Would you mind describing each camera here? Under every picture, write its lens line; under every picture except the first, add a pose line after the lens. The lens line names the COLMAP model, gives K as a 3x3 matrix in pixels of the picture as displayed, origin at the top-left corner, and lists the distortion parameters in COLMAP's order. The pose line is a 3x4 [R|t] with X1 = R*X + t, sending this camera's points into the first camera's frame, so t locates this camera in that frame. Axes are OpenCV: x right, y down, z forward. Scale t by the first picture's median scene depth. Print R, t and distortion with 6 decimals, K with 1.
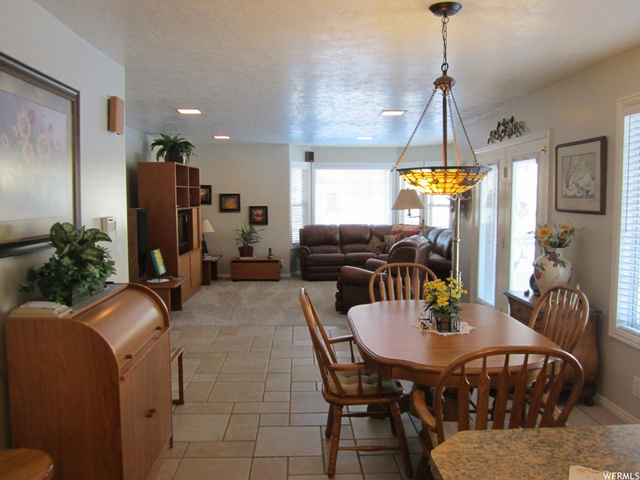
lens RADIAL K [[525.5, 0, 320.0], [0, 525.5, 240.0], [0, 0, 1]] dist [-0.043235, -0.004346]
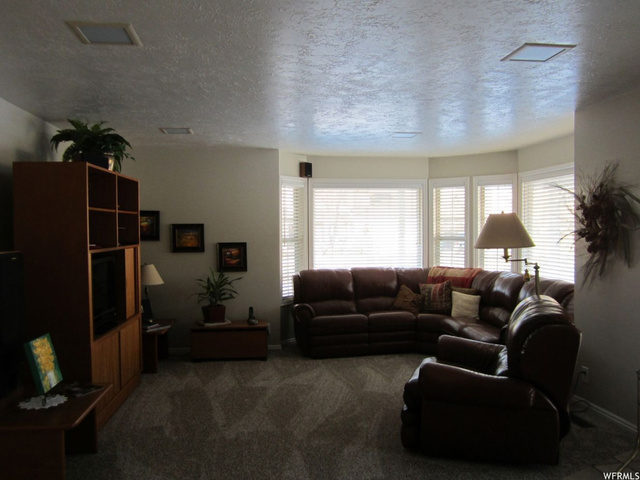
lens RADIAL K [[525.5, 0, 320.0], [0, 525.5, 240.0], [0, 0, 1]] dist [-0.043235, -0.004346]
pose [[0.996063, -0.007492, 0.088331, -0.074248], [0.013068, 0.997946, -0.062716, -0.028391], [-0.087680, 0.063624, 0.994115, 0.380597]]
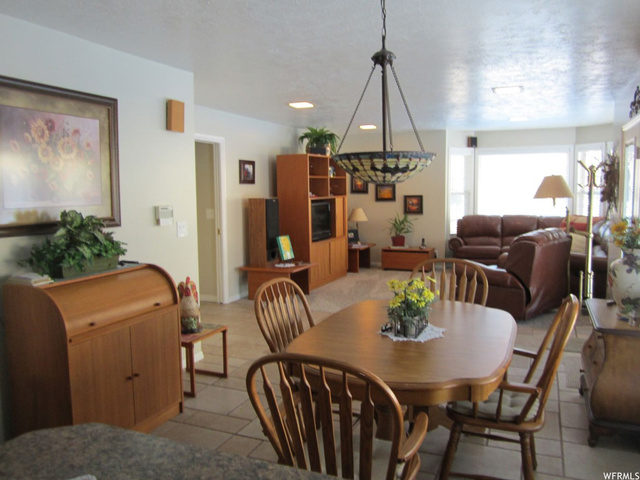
lens RADIAL K [[525.5, 0, 320.0], [0, 525.5, 240.0], [0, 0, 1]] dist [-0.043235, -0.004346]
pose [[0.902848, 0.033313, -0.428668, 0.165750], [-0.024143, 0.999349, 0.026815, -0.003217], [0.429282, -0.013860, 0.903064, 0.044650]]
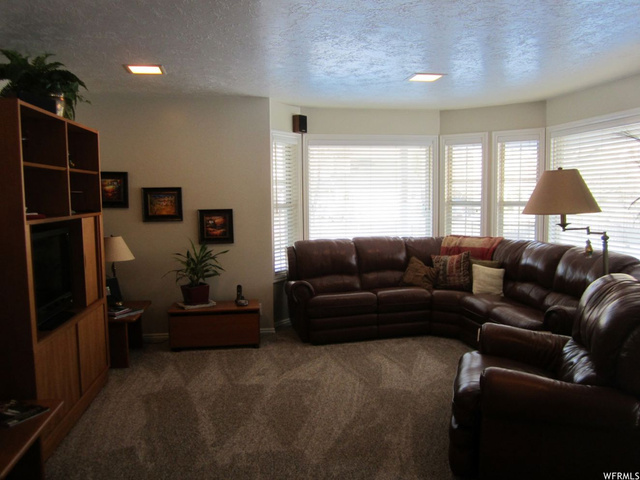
lens RADIAL K [[525.5, 0, 320.0], [0, 525.5, 240.0], [0, 0, 1]] dist [-0.043235, -0.004346]
pose [[0.991354, -0.021648, 0.129420, -0.090297], [0.021669, 0.999764, 0.001250, -0.034235], [-0.129416, 0.001565, 0.991589, 0.490312]]
